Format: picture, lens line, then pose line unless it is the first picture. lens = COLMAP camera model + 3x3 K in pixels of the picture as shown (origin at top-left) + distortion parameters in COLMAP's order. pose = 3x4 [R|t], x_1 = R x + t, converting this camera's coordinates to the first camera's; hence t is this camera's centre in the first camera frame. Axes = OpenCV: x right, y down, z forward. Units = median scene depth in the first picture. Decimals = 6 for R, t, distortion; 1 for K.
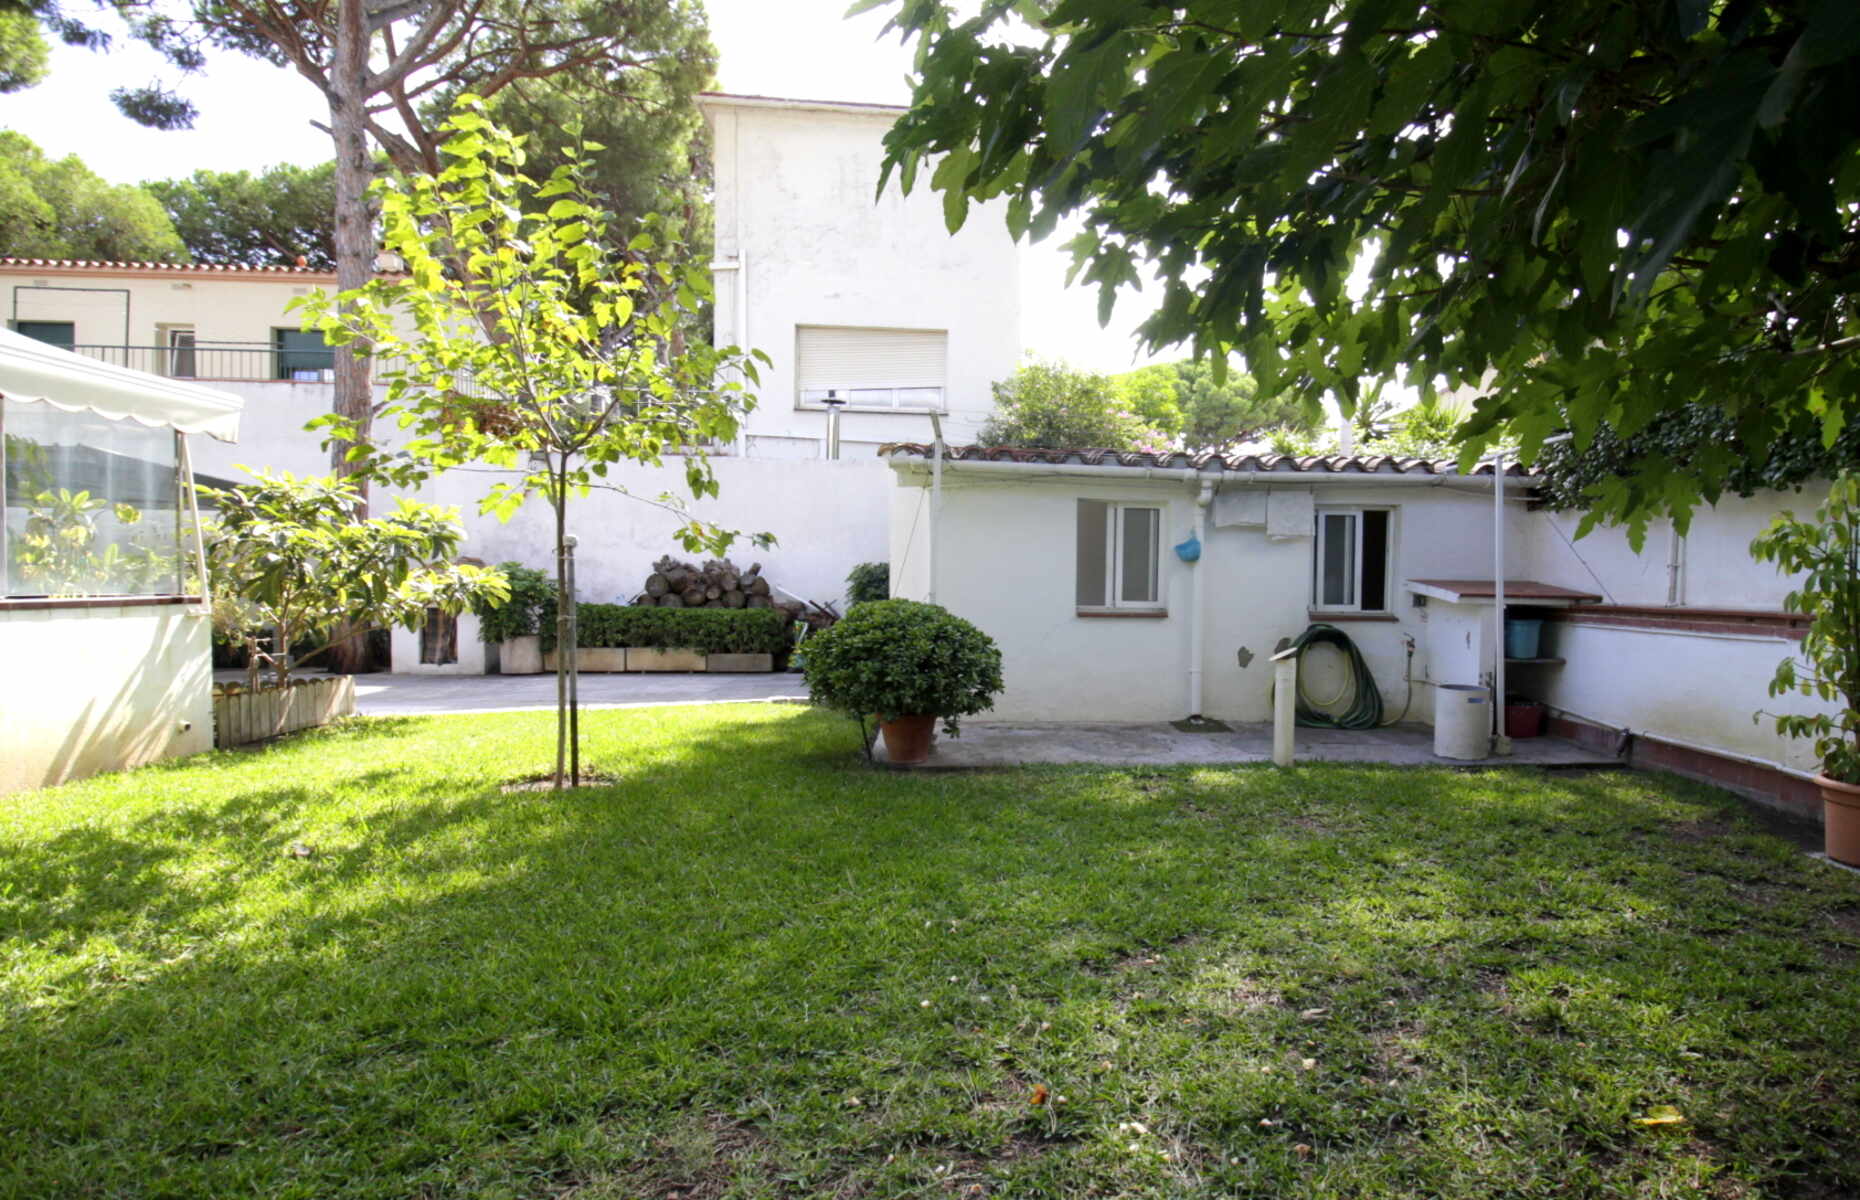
lens RADIAL K [[976.0, 0, 1038.4], [0, 976.0, 604.6], [0, 0, 1]] dist [-0.000139, -0.010211]
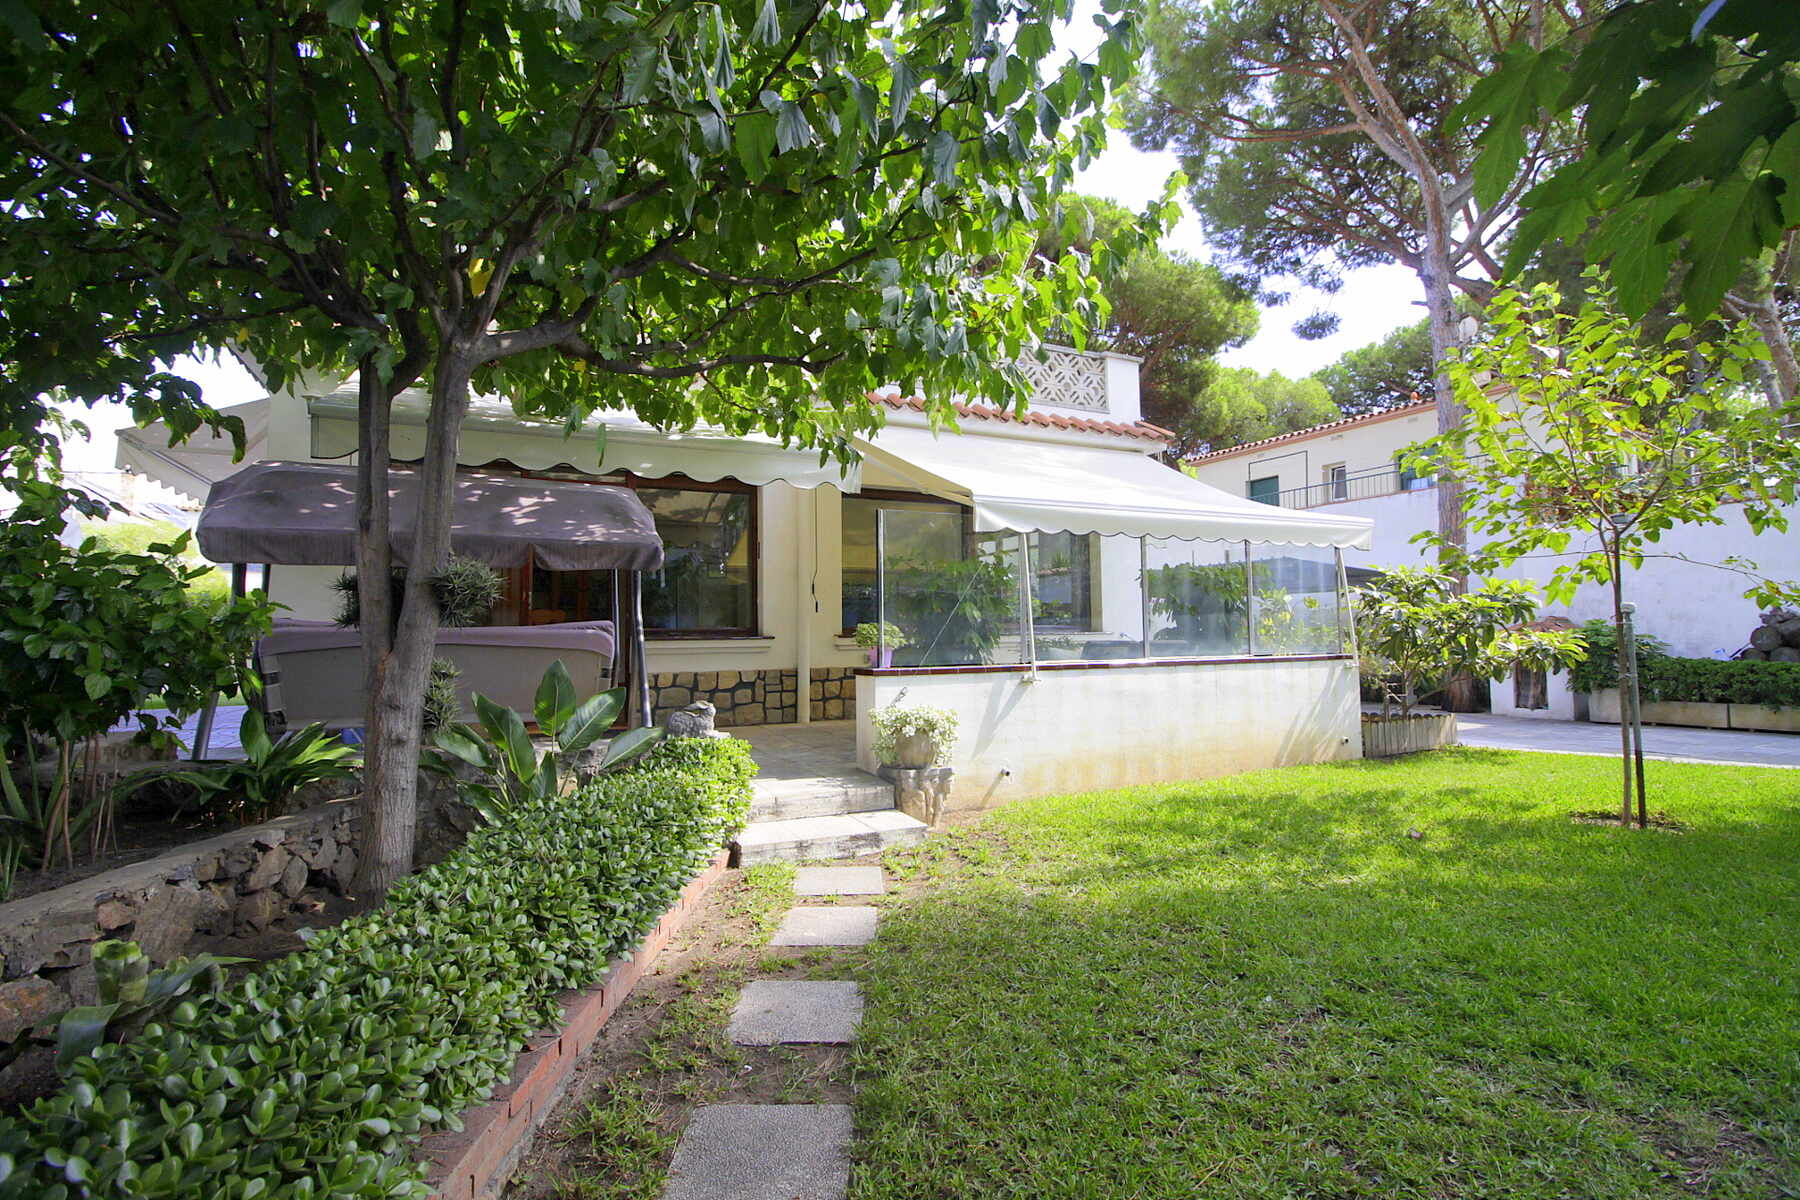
lens RADIAL K [[852.4, 0, 900.0], [0, 852.4, 600.0], [0, 0, 1]] dist [-0.000161, -0.014904]
pose [[0.357378, -0.052513, -0.932482, 0.099675], [-0.003634, 0.998332, -0.057614, -0.011359], [0.933953, 0.023979, 0.356591, -0.104776]]
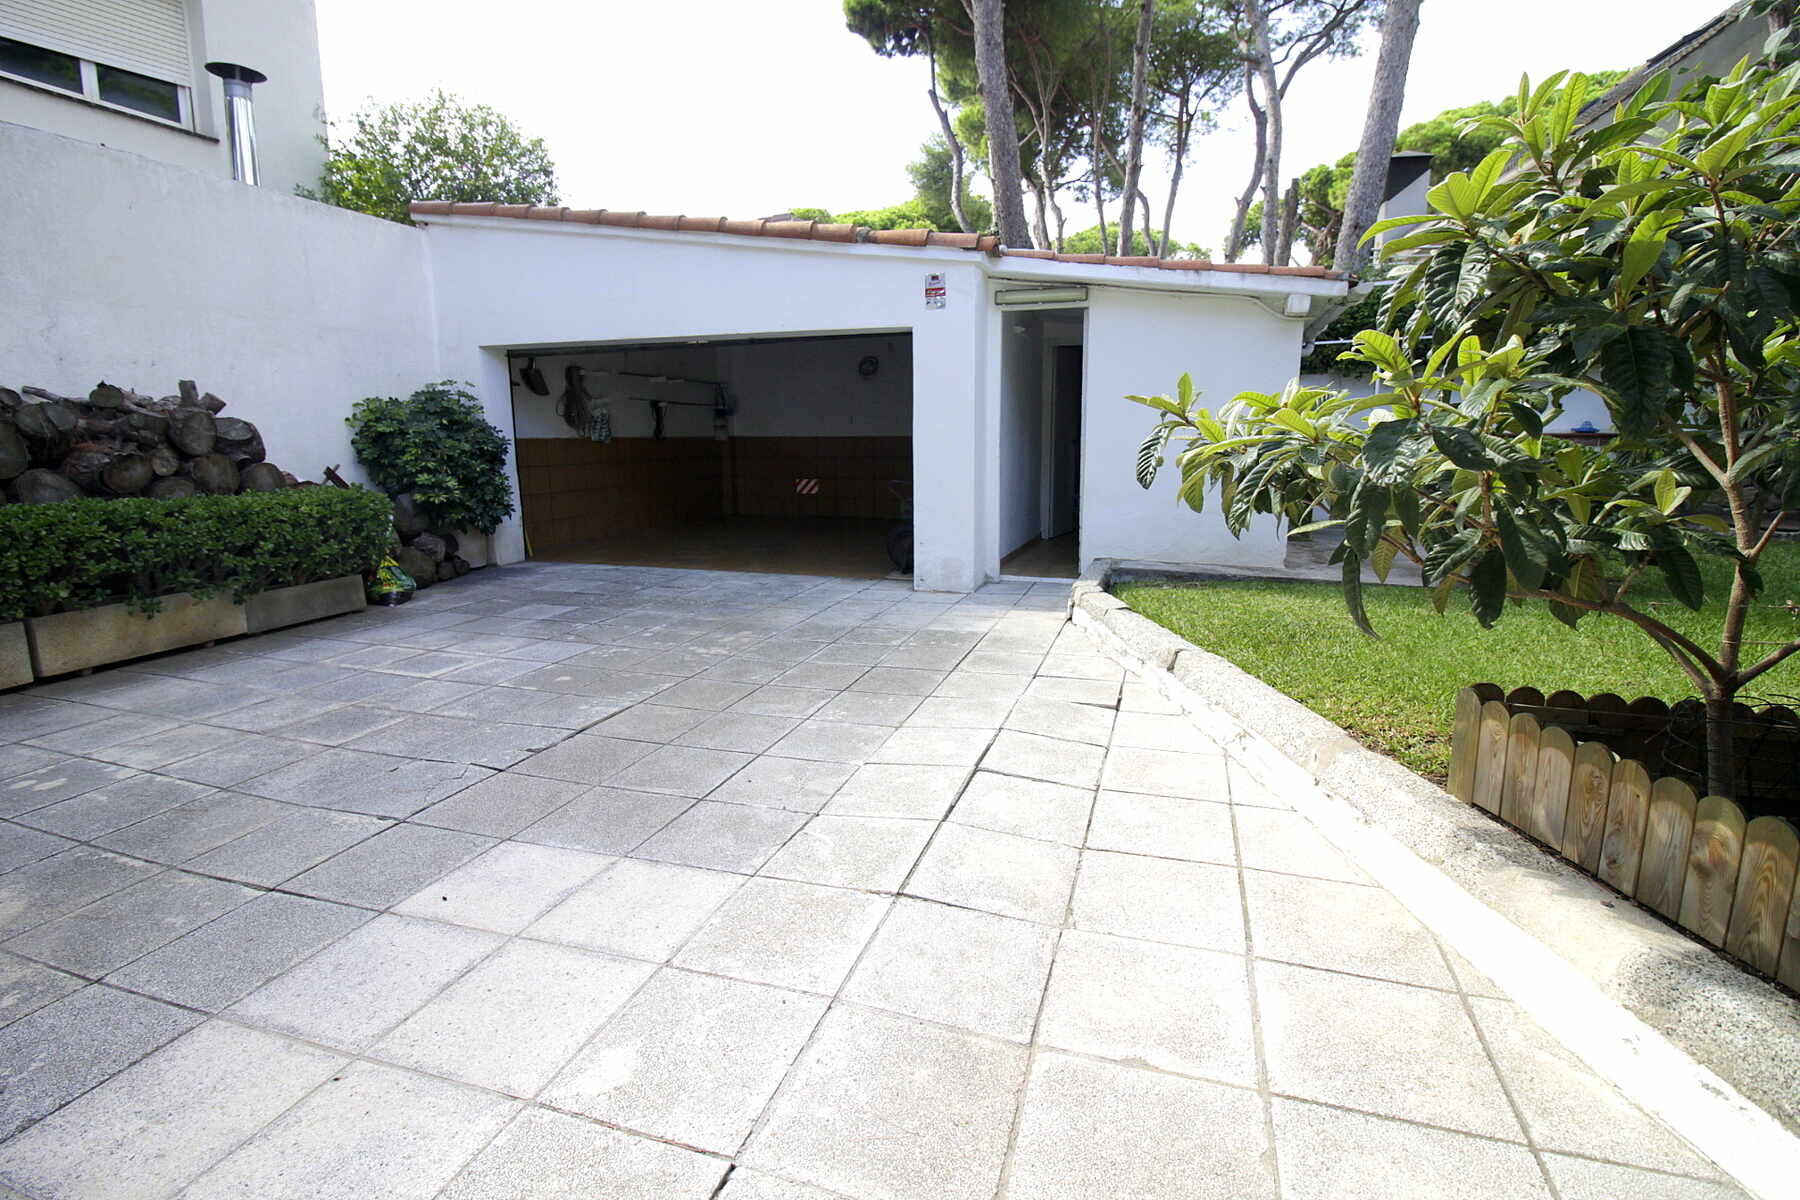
lens RADIAL K [[852.4, 0, 900.0], [0, 852.4, 600.0], [0, 0, 1]] dist [-0.000161, -0.014904]
pose [[0.385744, -0.188816, 0.903078, -0.852451], [0.030088, 0.980888, 0.192233, -0.020755], [-0.922115, -0.046981, 0.384053, 0.842980]]
